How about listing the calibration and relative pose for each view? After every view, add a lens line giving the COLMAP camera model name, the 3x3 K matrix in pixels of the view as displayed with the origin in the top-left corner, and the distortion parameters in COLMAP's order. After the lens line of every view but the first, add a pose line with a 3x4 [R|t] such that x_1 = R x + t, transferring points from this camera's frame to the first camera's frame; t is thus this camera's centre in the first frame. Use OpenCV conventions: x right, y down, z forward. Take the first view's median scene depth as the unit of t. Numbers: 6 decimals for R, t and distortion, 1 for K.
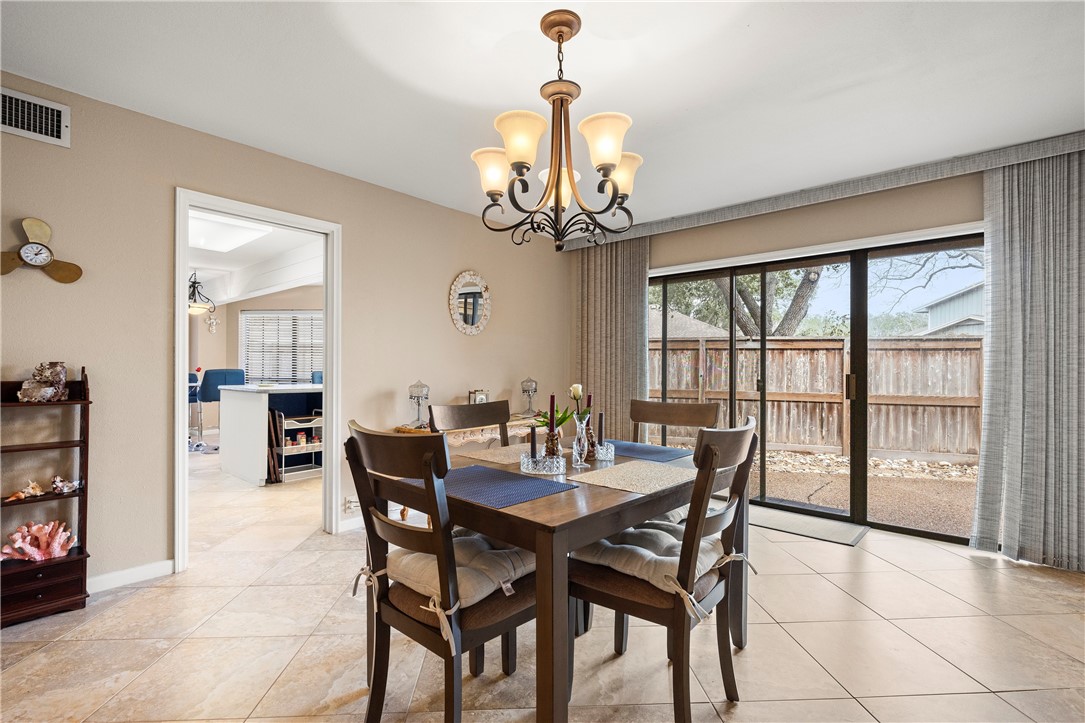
lens RADIAL K [[509.3, 0, 542.5], [0, 509.3, 361.5], [0, 0, 1]] dist [0.045375, 0.000013]
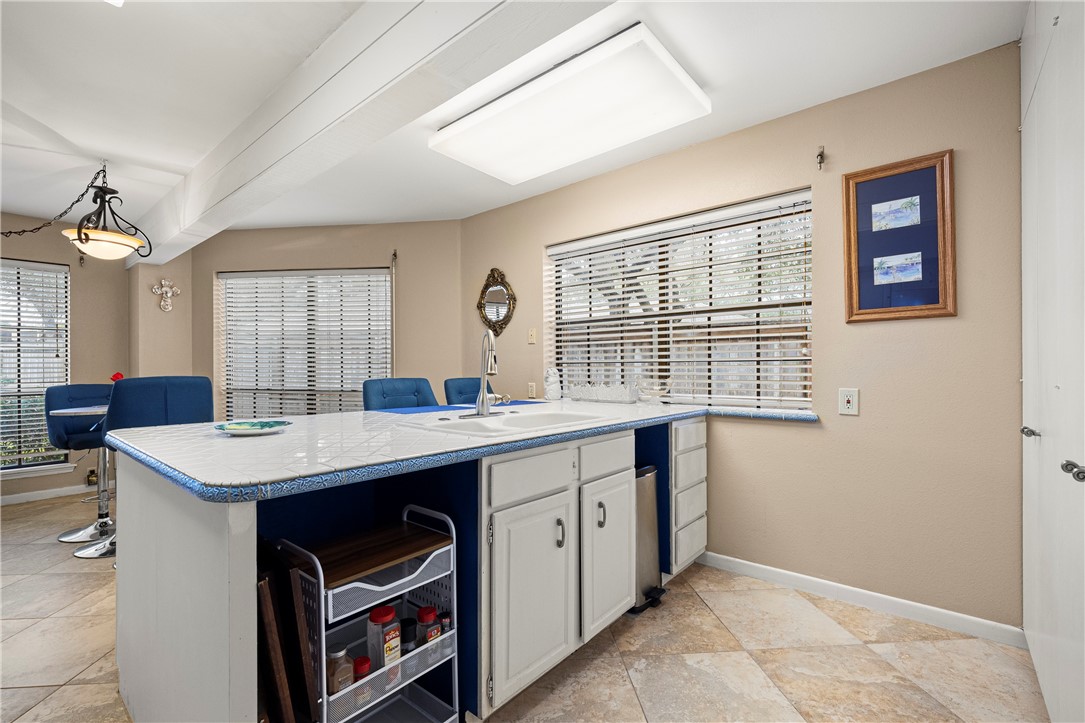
lens RADIAL K [[484.9, 0, 546.5], [0, 484.9, 367.1], [0, 0, 1]] dist [-0.001467, -0.000031]
pose [[0.999519, -0.012104, 0.028541, -0.297523], [0.012105, 0.999927, 0.000165, 0.007249], [-0.028541, 0.000181, 0.999593, 0.568655]]
